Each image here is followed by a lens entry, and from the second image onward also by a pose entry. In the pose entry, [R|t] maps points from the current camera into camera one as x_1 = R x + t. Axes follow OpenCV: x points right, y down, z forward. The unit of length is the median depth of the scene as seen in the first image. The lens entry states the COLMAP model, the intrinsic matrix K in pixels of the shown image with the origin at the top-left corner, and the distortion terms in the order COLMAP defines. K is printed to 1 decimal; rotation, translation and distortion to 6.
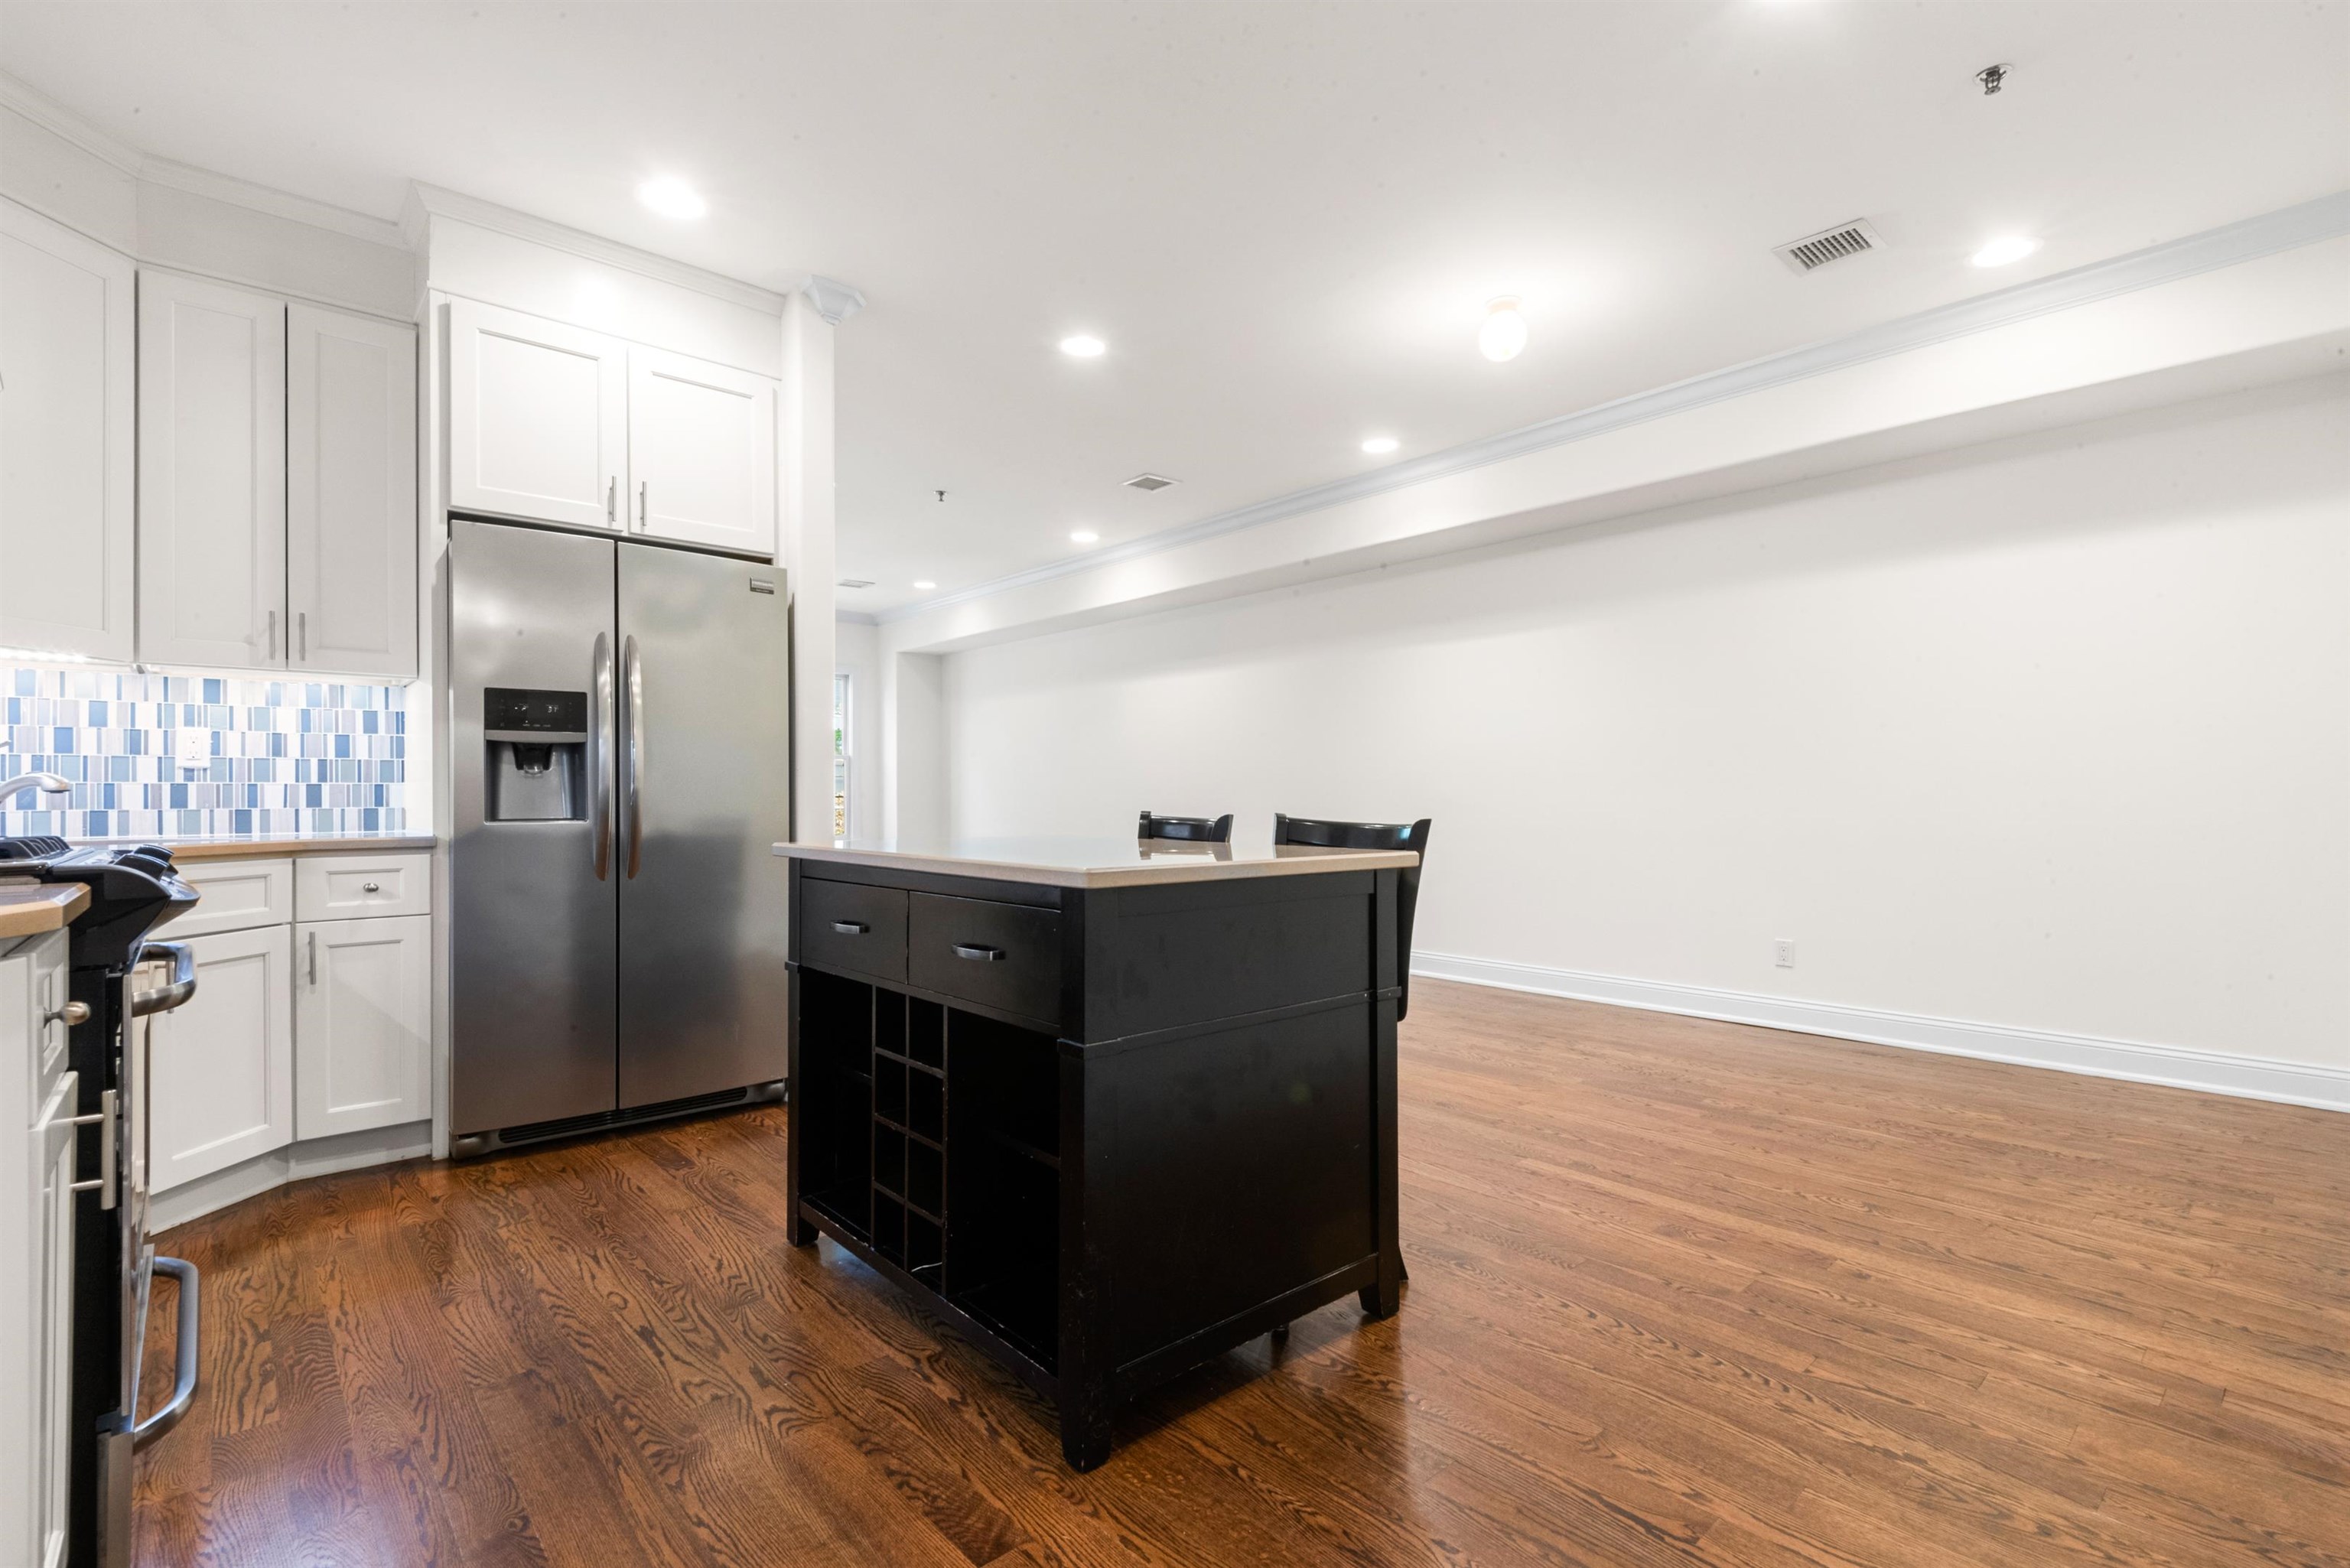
lens RADIAL K [[1079.6, 0, 1183.2], [0, 1079.6, 791.6], [0, 0, 1]] dist [0.028039, -0.012031]
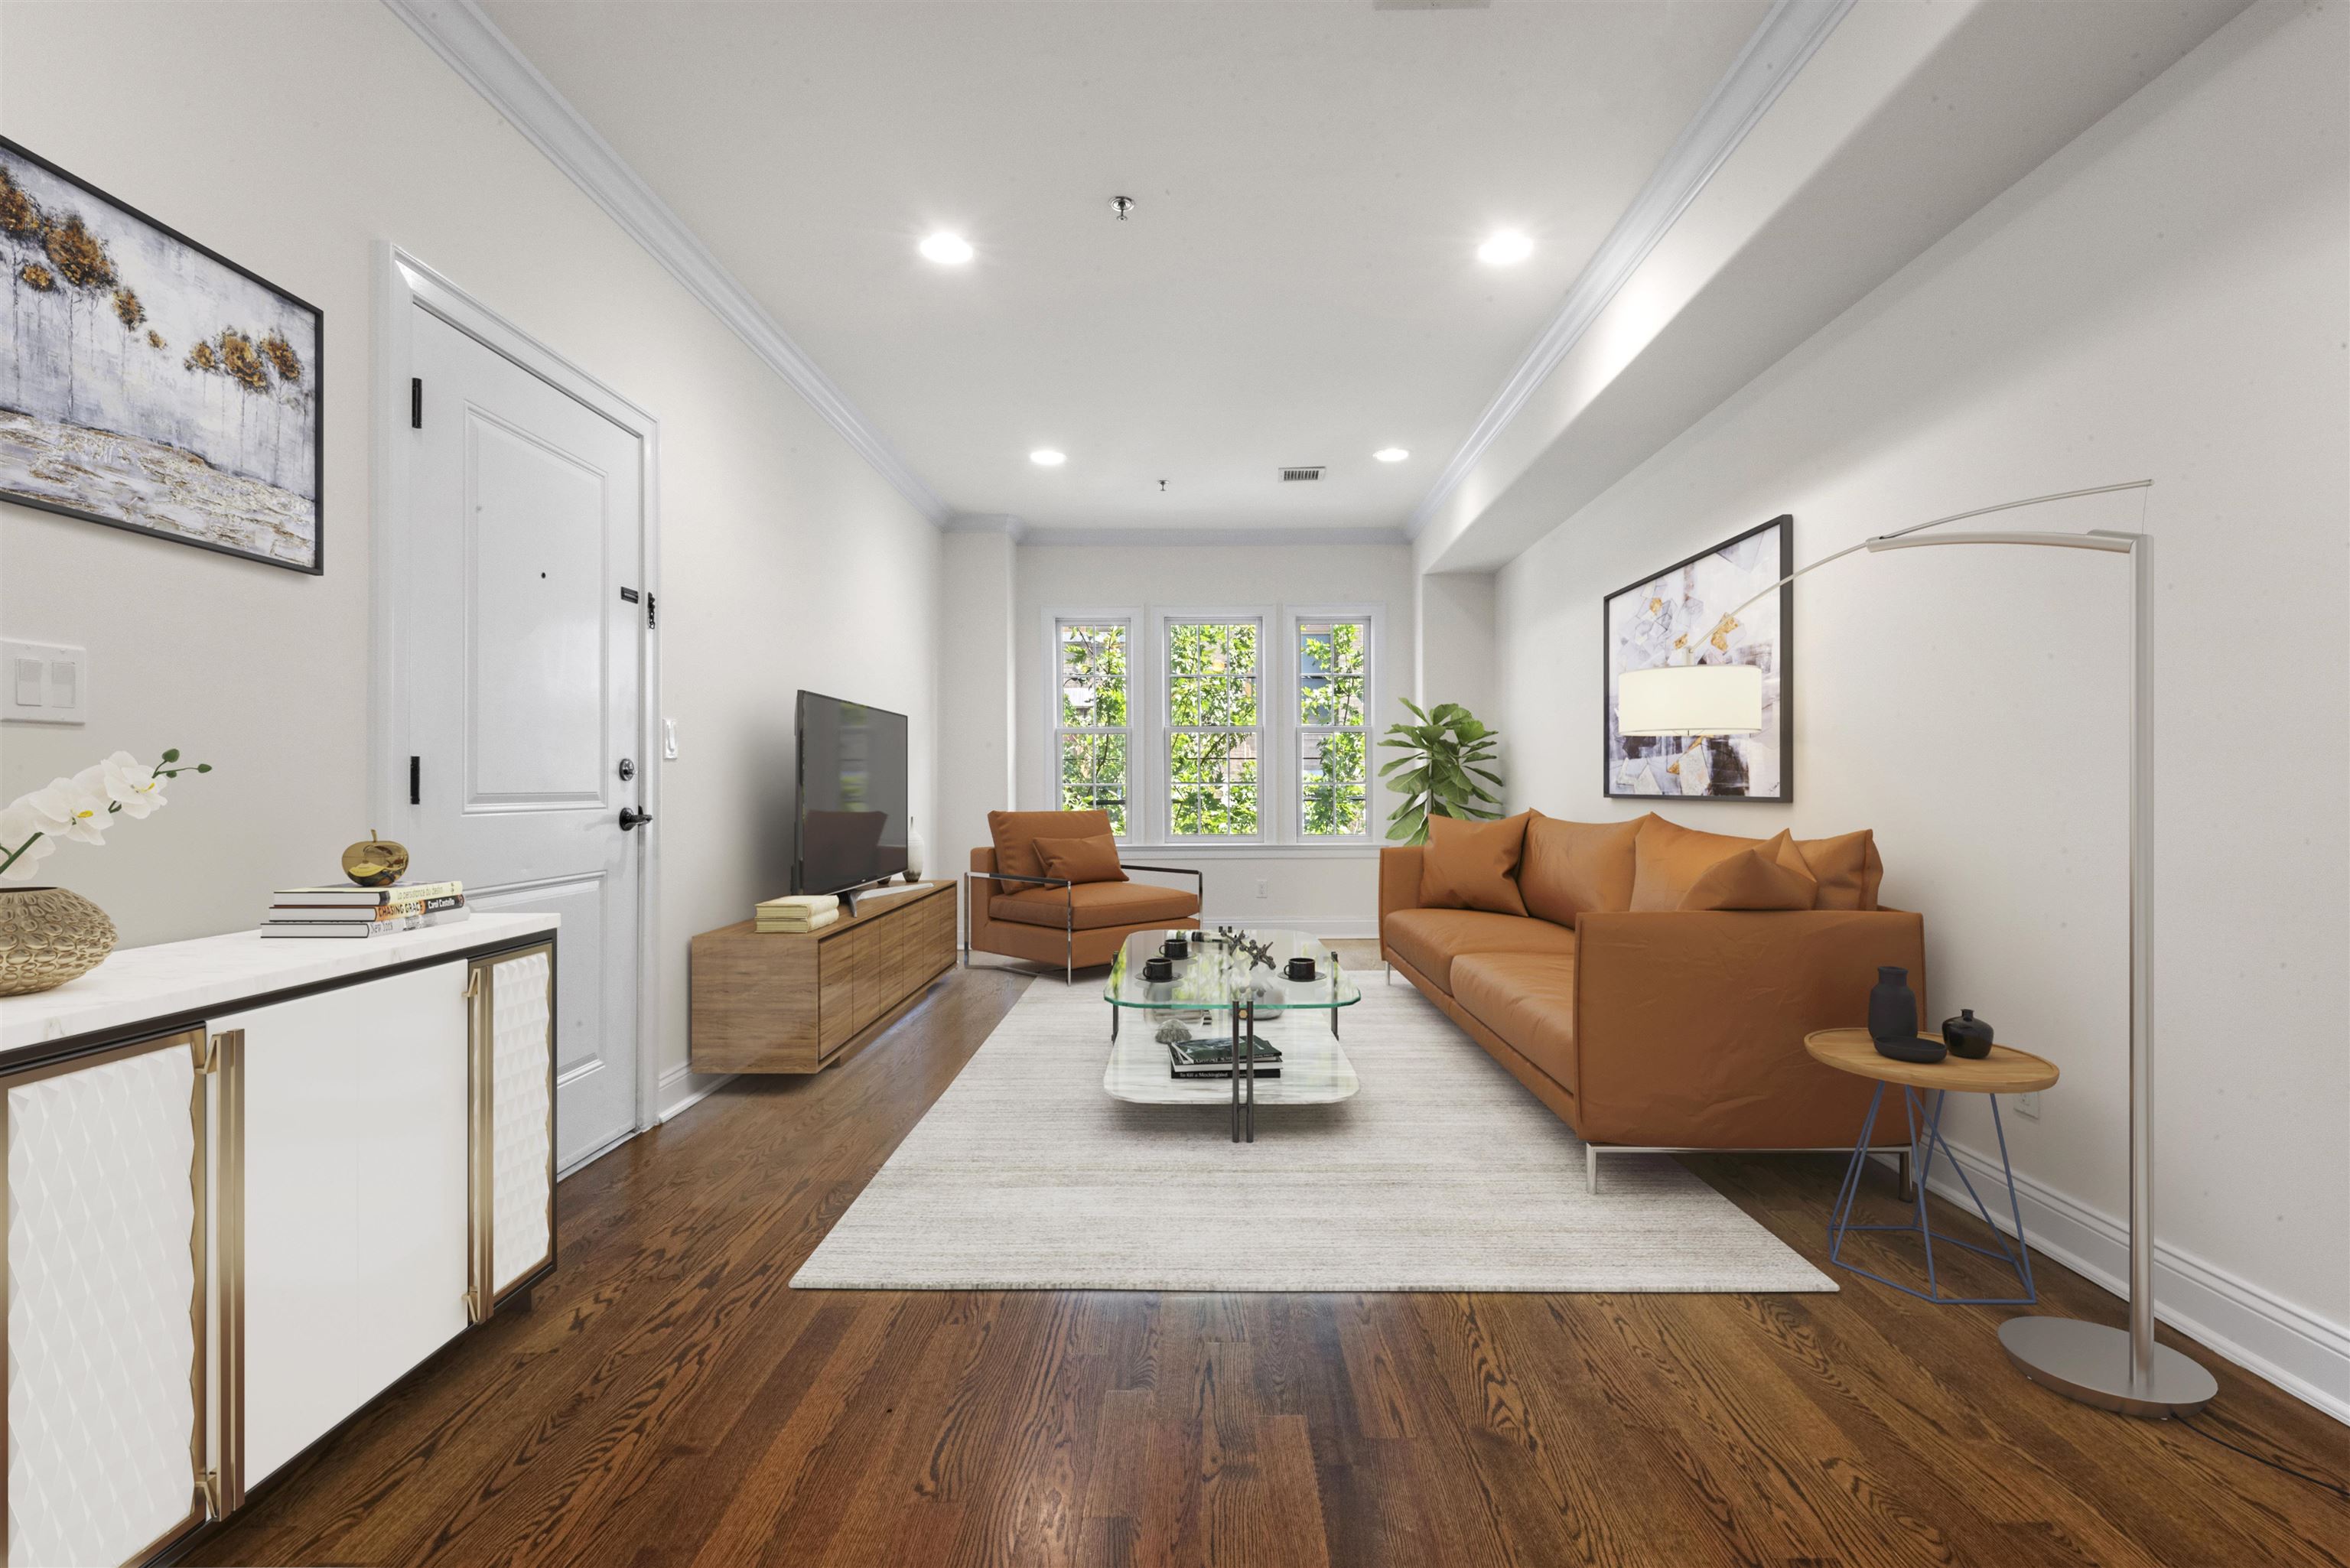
lens RADIAL K [[1076.5, 0, 1215.7], [0, 1076.5, 759.5], [0, 0, 1]] dist [0.024945, -0.011765]
pose [[0.745682, -0.018515, -0.666045, 0.292744], [0.007797, 0.999788, -0.019064, 0.007965], [0.666257, 0.009022, 0.745668, 1.220793]]
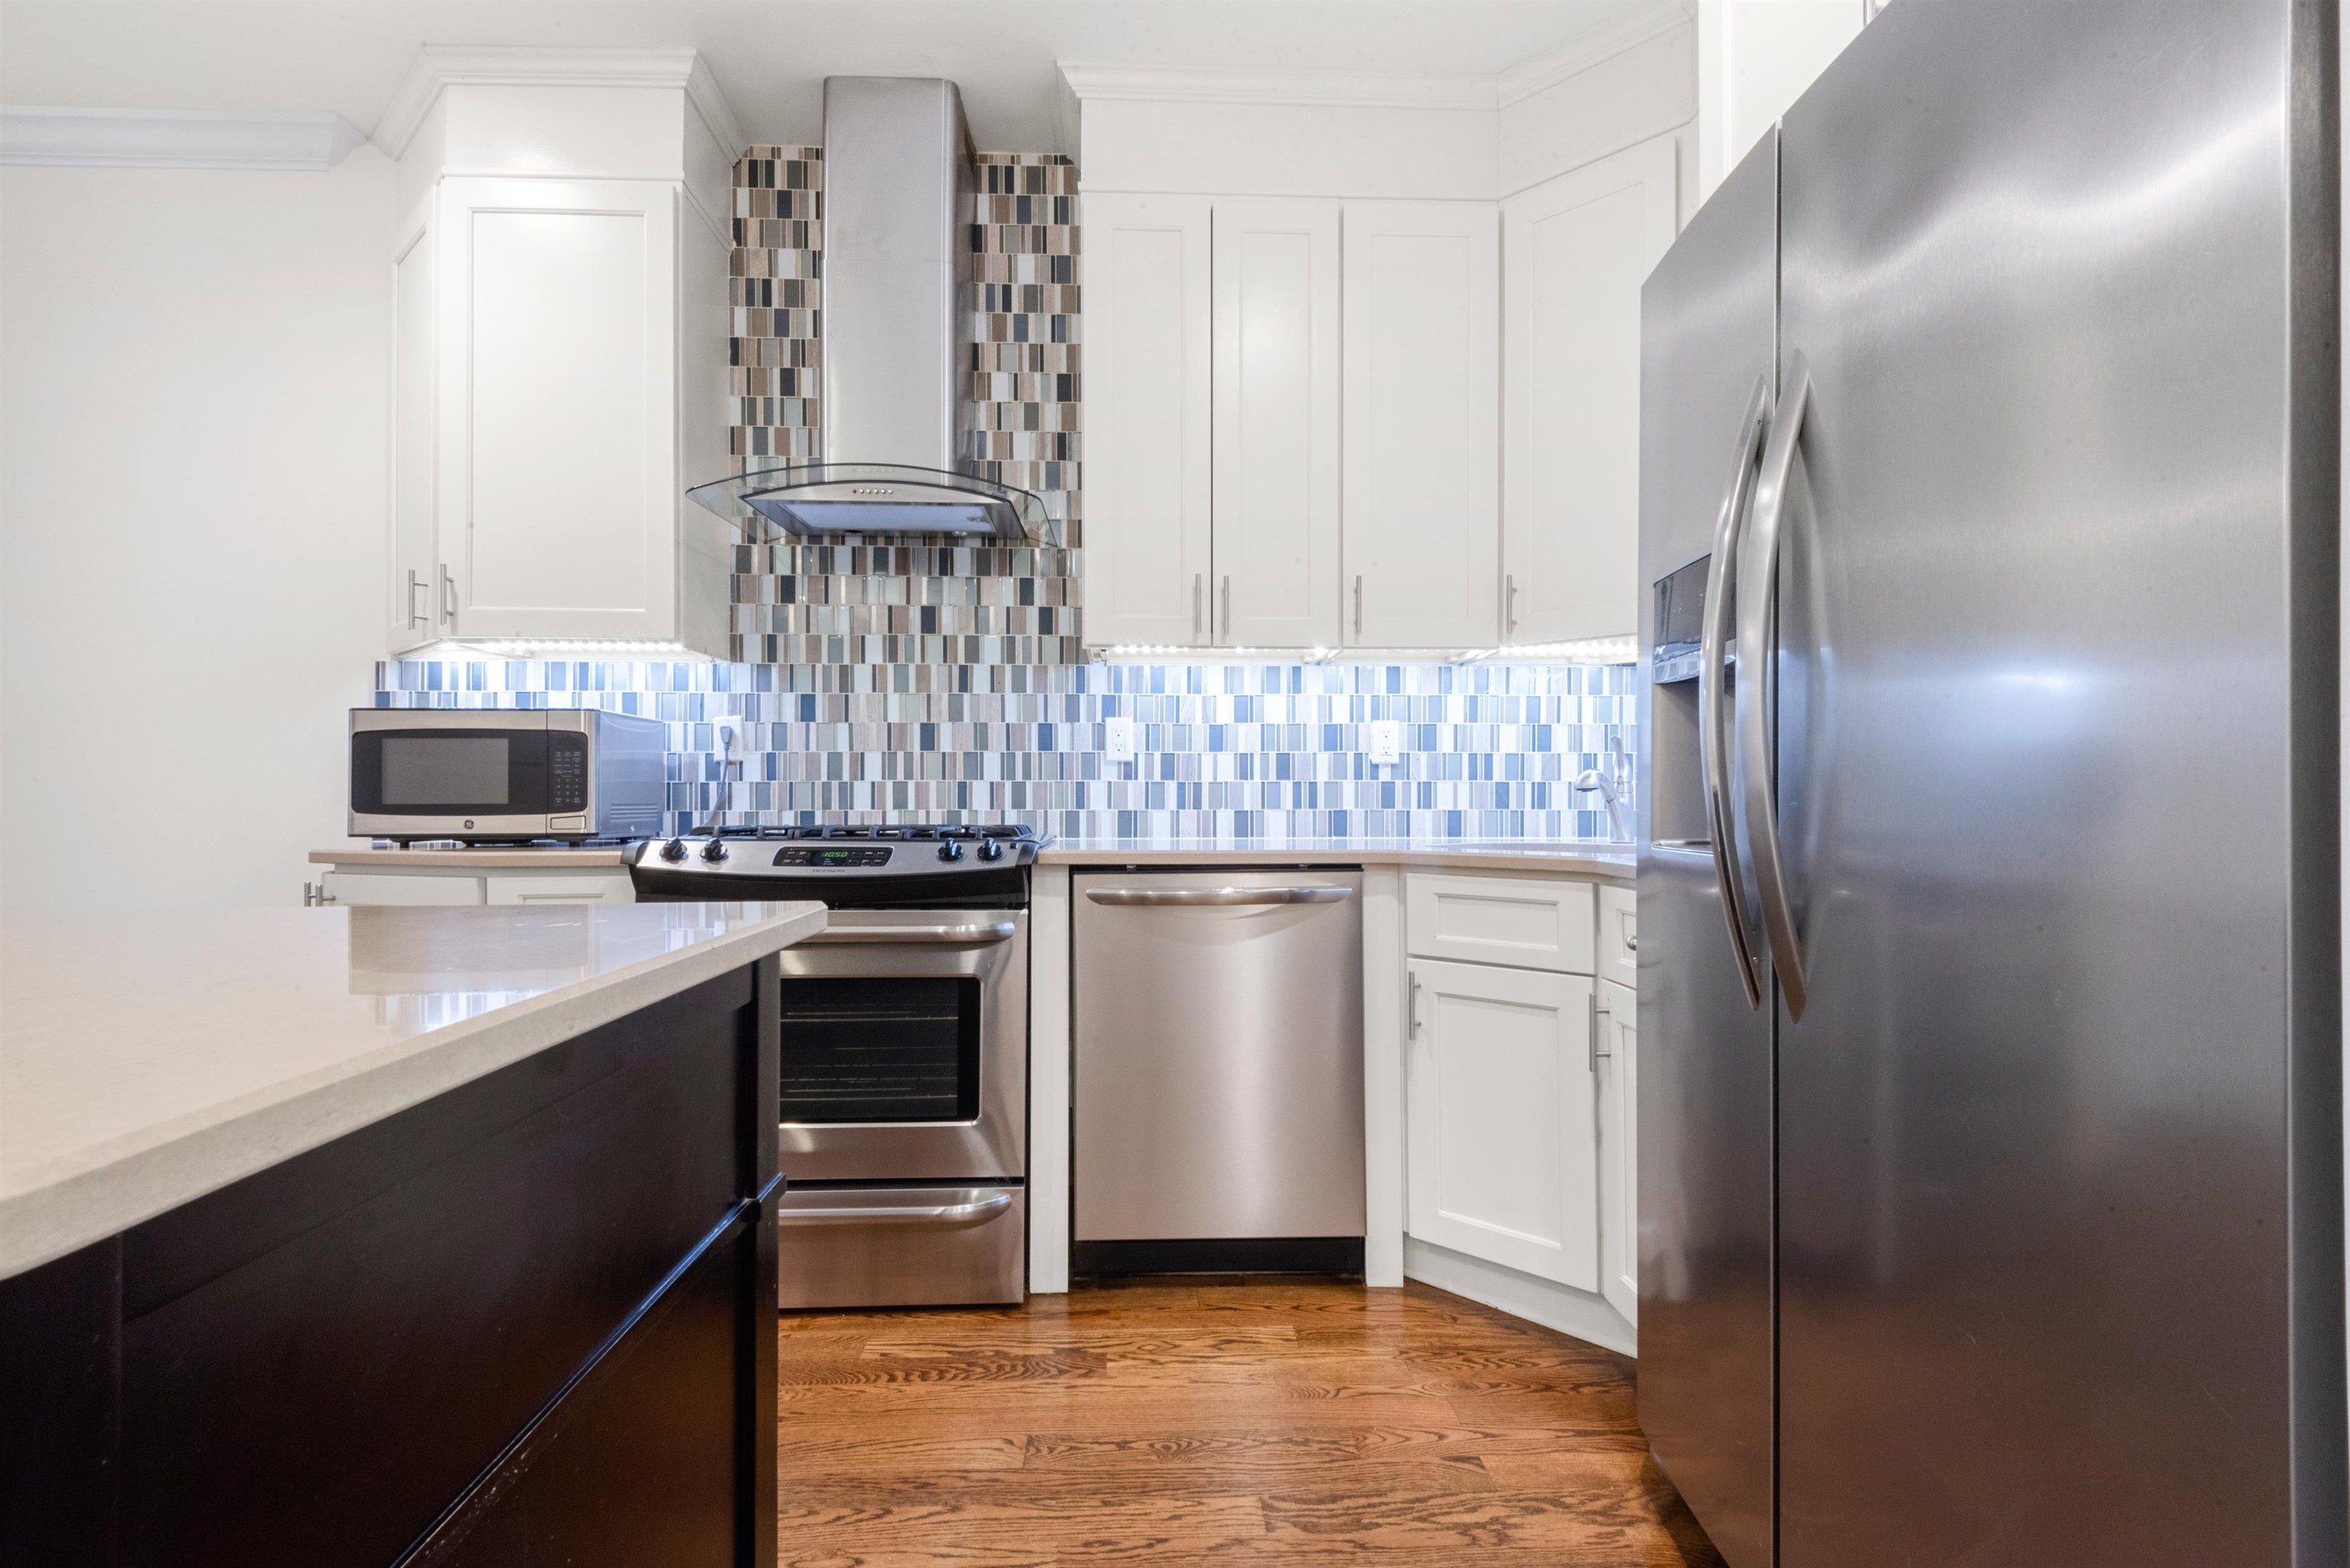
lens RADIAL K [[1079.6, 0, 1183.2], [0, 1079.6, 791.6], [0, 0, 1]] dist [0.028039, -0.012031]
pose [[-0.637742, -0.000505, -0.770250, -0.103513], [0.008032, 0.999941, -0.007305, 0.004299], [0.770208, -0.010845, -0.637700, 1.118320]]
